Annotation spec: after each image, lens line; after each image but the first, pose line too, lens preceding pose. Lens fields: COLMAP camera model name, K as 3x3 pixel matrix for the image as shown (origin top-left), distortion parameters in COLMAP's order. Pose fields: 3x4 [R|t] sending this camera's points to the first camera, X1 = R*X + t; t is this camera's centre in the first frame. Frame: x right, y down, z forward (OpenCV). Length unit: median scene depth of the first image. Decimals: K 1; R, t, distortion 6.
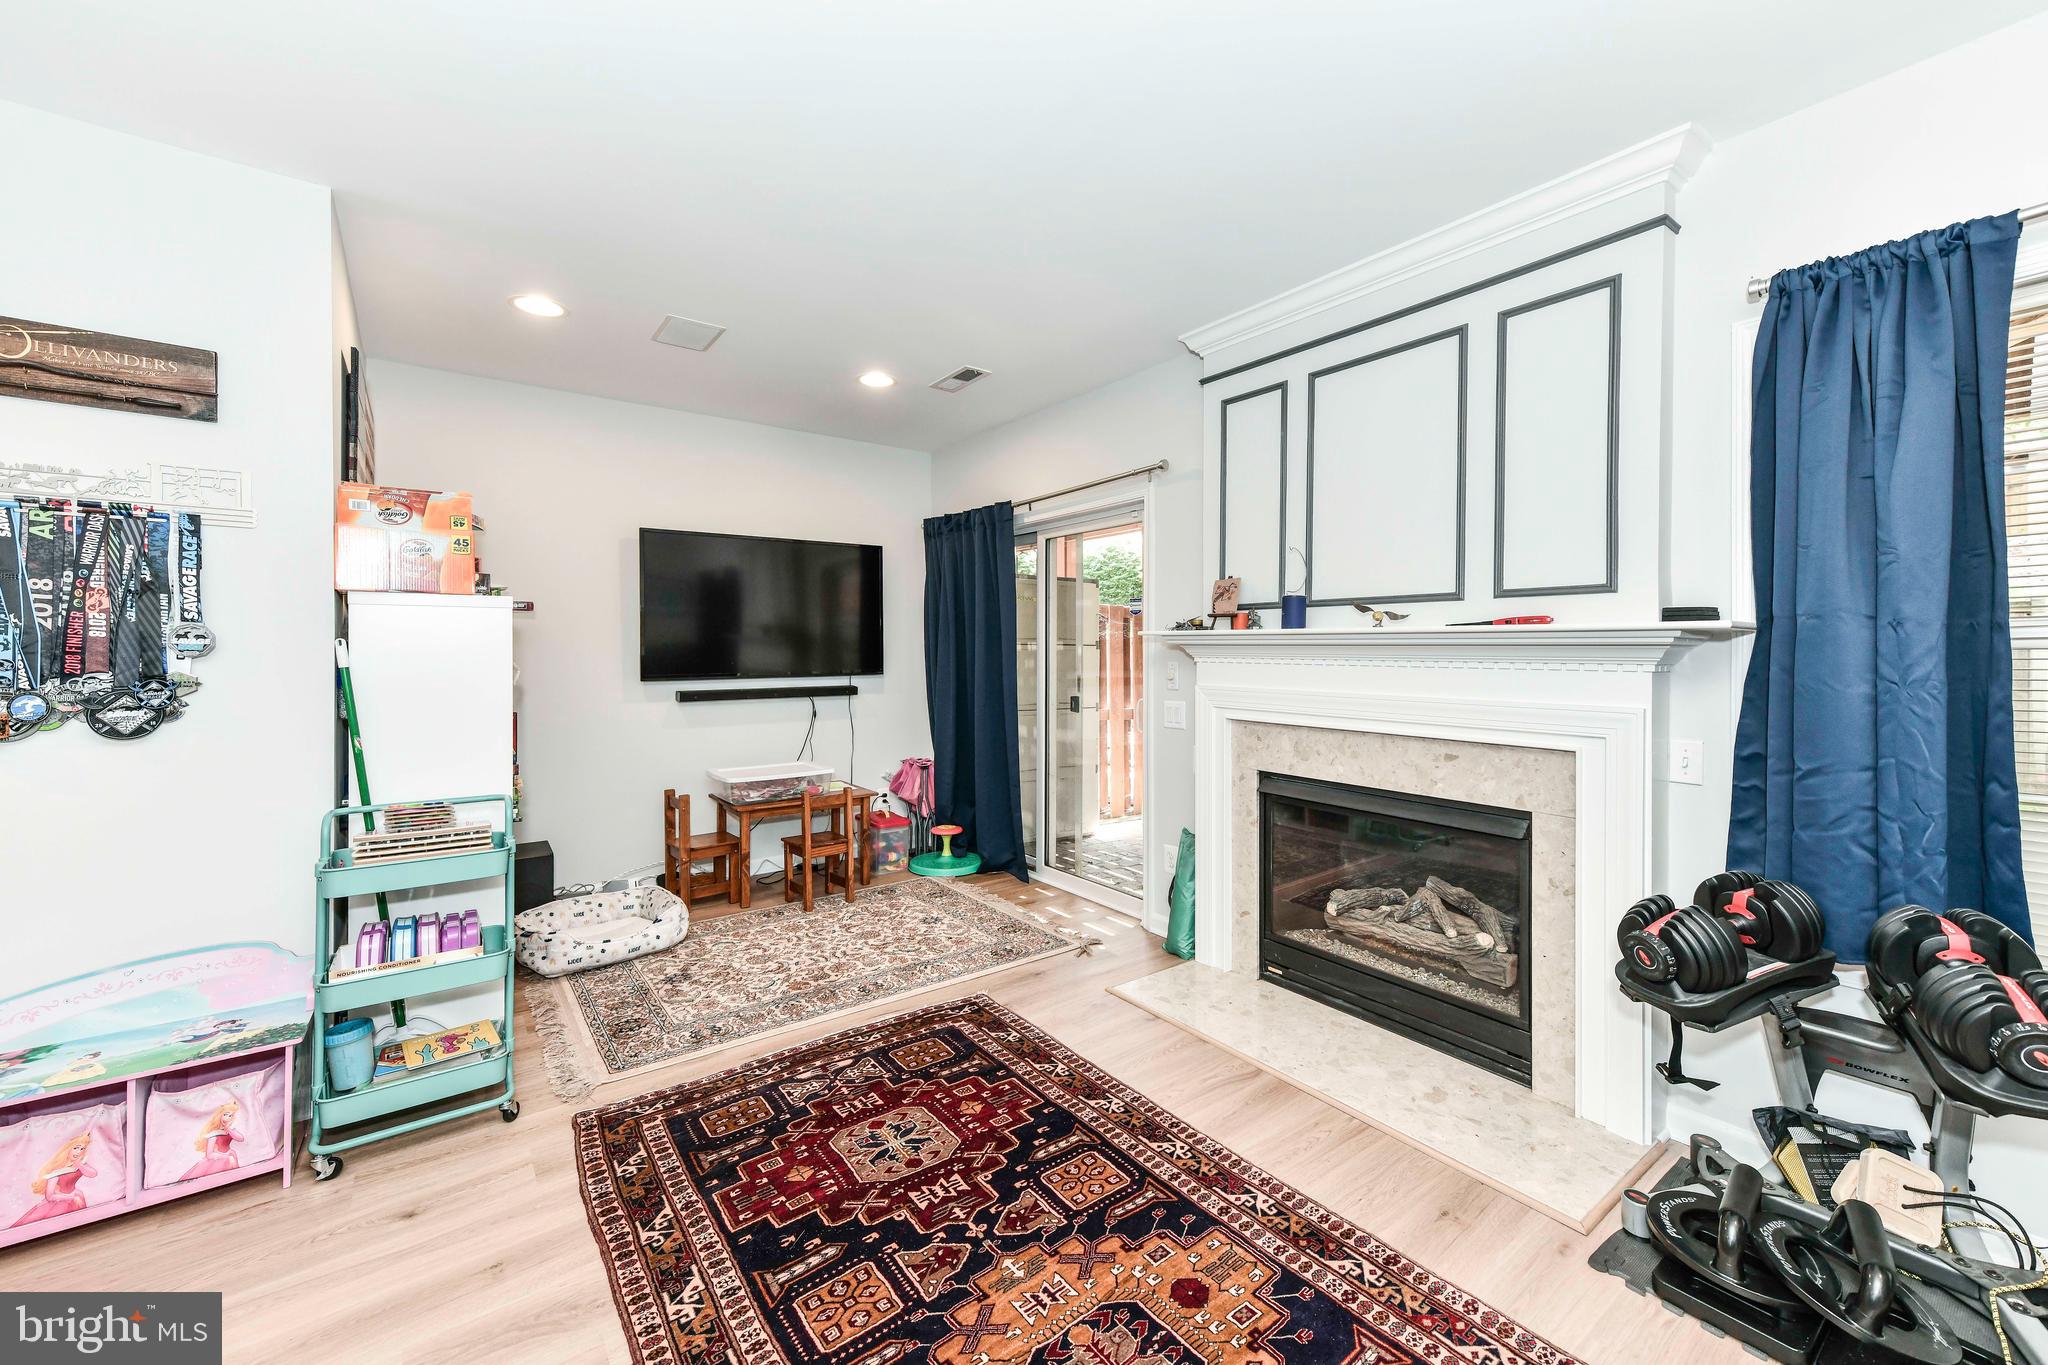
lens RADIAL K [[797.2, 0, 1028.8], [0, 797.2, 652.3], [0, 0, 1]] dist [0.003739, 0.000146]
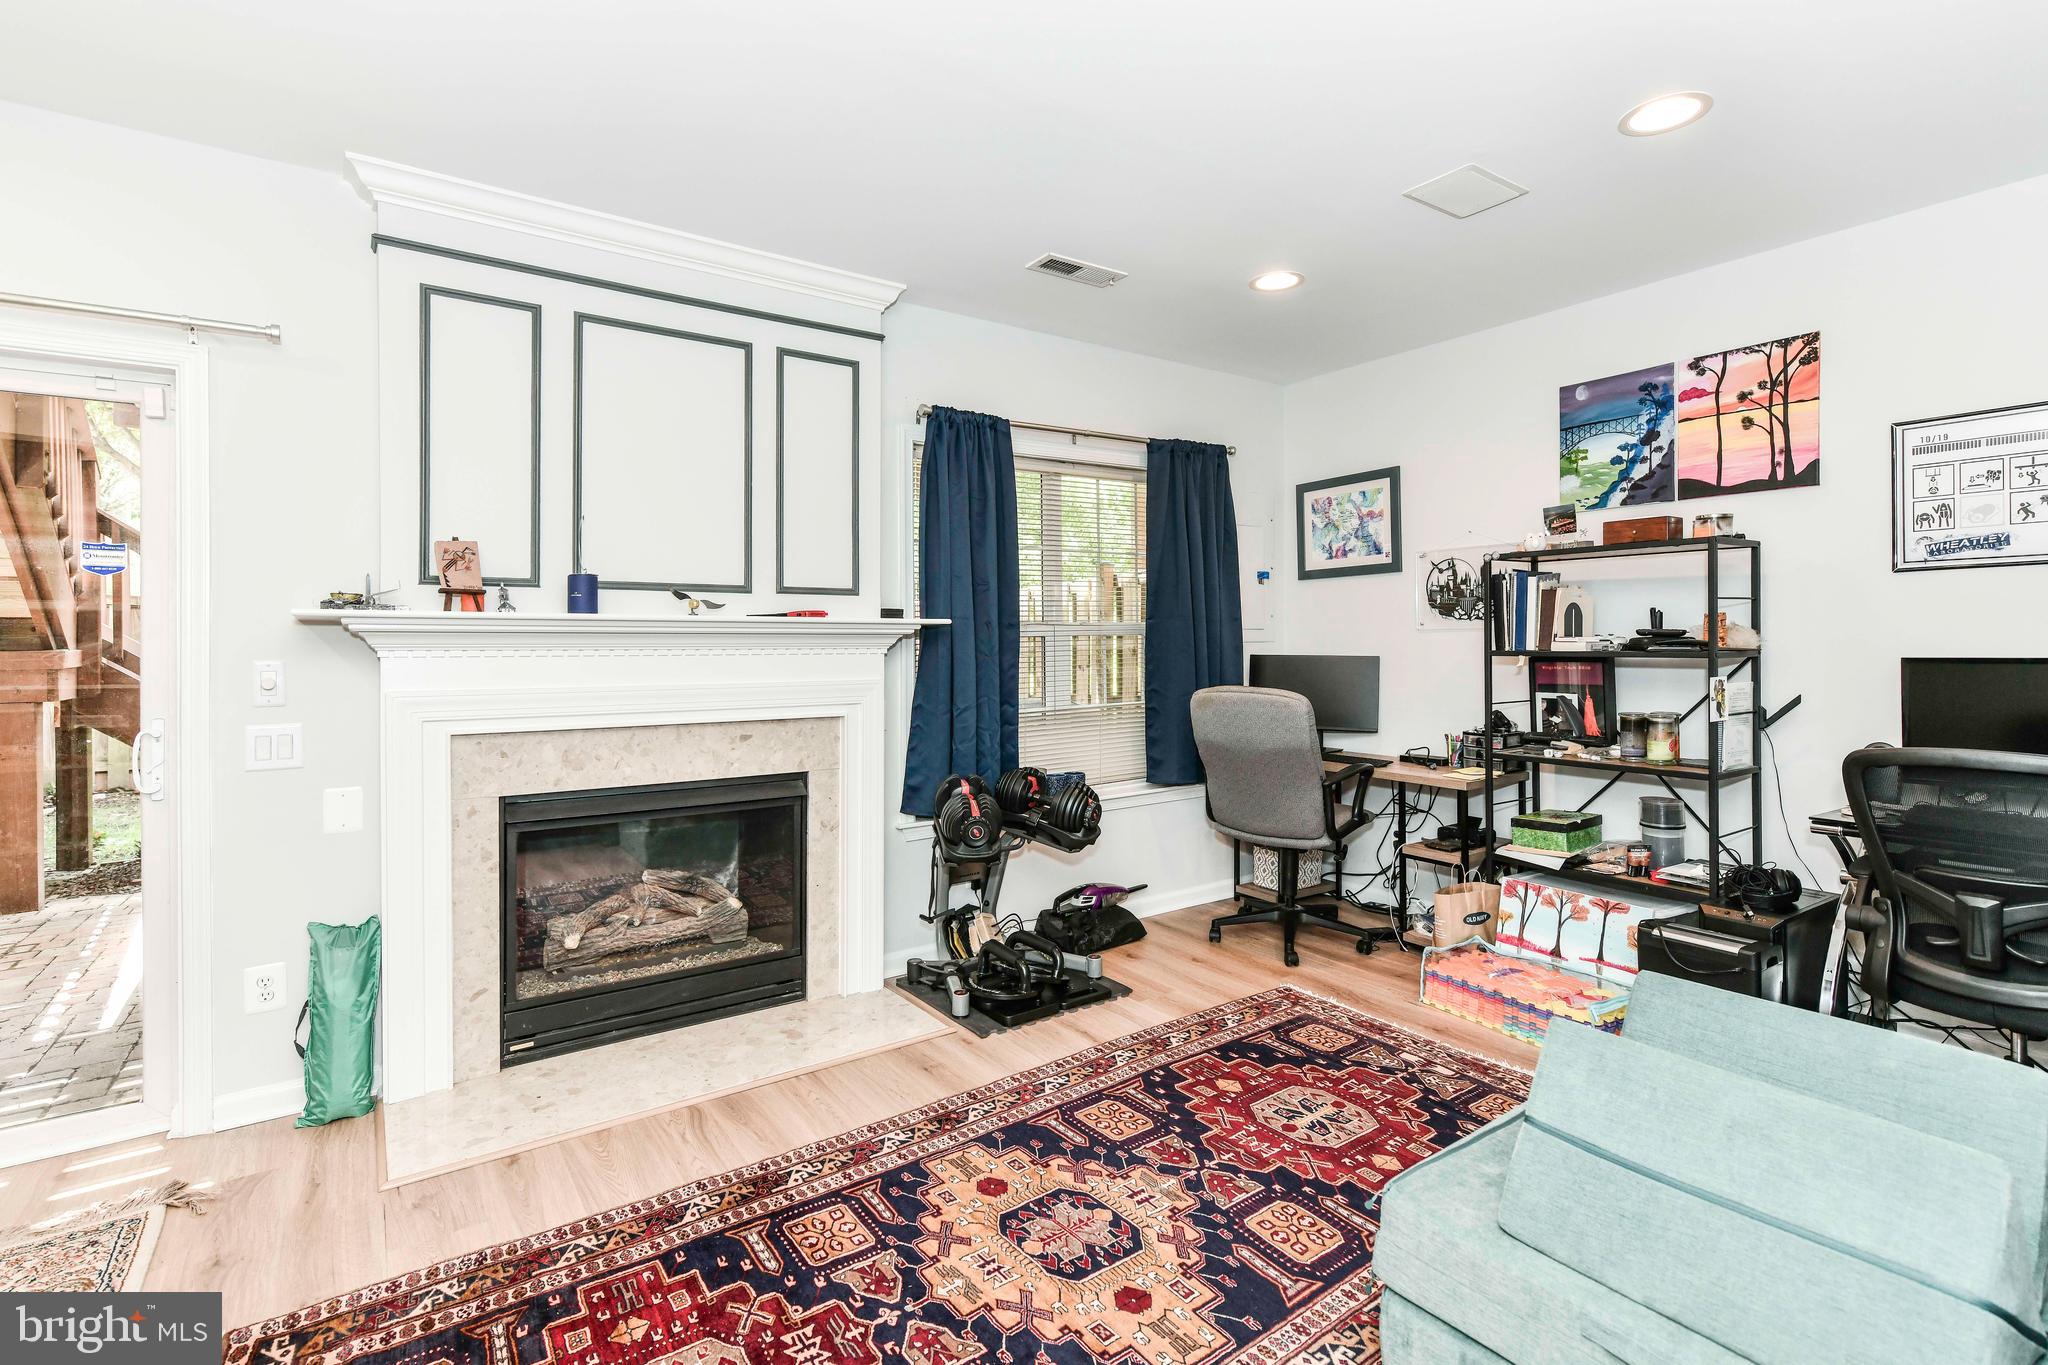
lens RADIAL K [[947.2, 0, 1043.2], [0, 947.2, 644.4], [0, 0, 1]] dist [-0.000380, 0.000028]
pose [[0.025011, -0.005925, 0.999670, -0.814966], [0.007772, 0.999953, 0.005733, 0.001016], [-0.999657, 0.007626, 0.025056, 0.613525]]
